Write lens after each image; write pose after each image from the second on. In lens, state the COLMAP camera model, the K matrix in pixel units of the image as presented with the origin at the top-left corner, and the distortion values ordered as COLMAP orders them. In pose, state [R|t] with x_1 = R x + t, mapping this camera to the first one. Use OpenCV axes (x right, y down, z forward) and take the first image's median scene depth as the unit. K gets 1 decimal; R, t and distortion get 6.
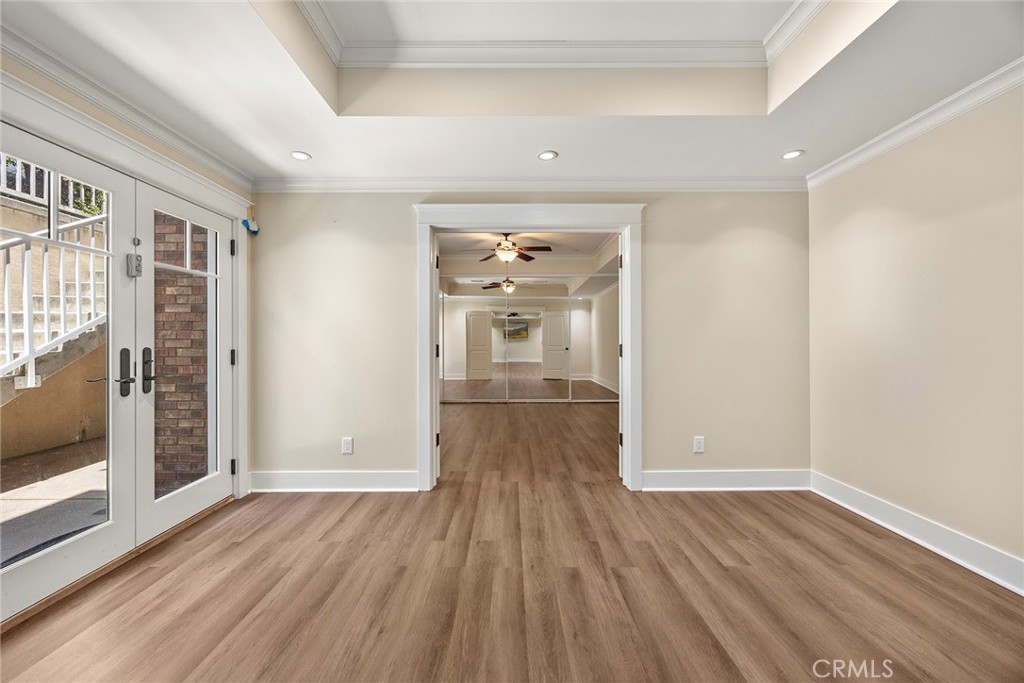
lens RADIAL K [[408.1, 0, 515.6], [0, 408.1, 336.5], [0, 0, 1]] dist [0.000029, 0.000006]
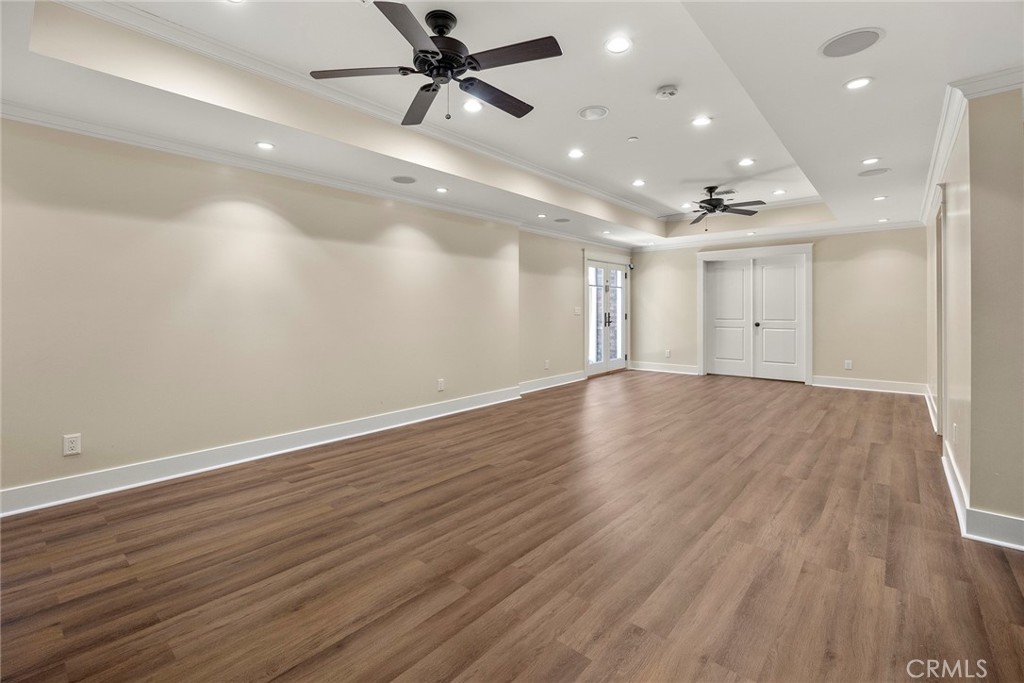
lens RADIAL K [[447.2, 0, 502.0], [0, 447.2, 314.0], [0, 0, 1]] dist [-0.007447, -0.000268]
pose [[0.741275, 0.007453, -0.671160, 0.647046], [0.008347, 0.999759, 0.020321, -0.032031], [0.671150, -0.020665, 0.741034, -1.647943]]
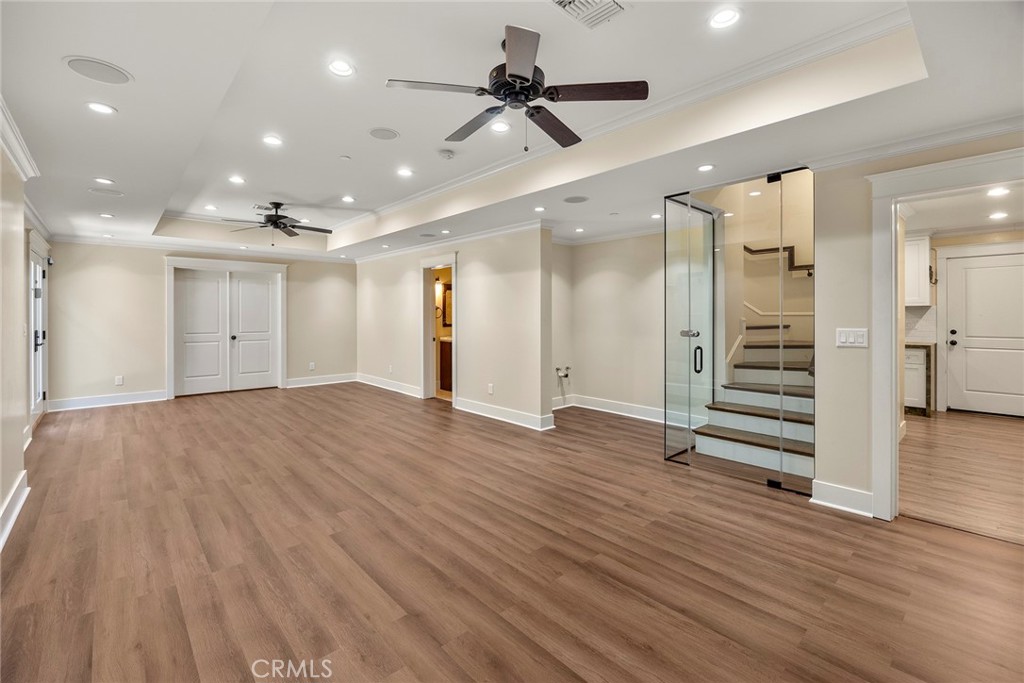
lens RADIAL K [[447.2, 0, 502.0], [0, 447.2, 314.0], [0, 0, 1]] dist [-0.007447, -0.000268]
pose [[0.755792, 0.002012, 0.654809, -0.422961], [-0.006927, 0.999964, 0.004924, -0.063330], [-0.654776, -0.008257, 0.755778, -1.706522]]
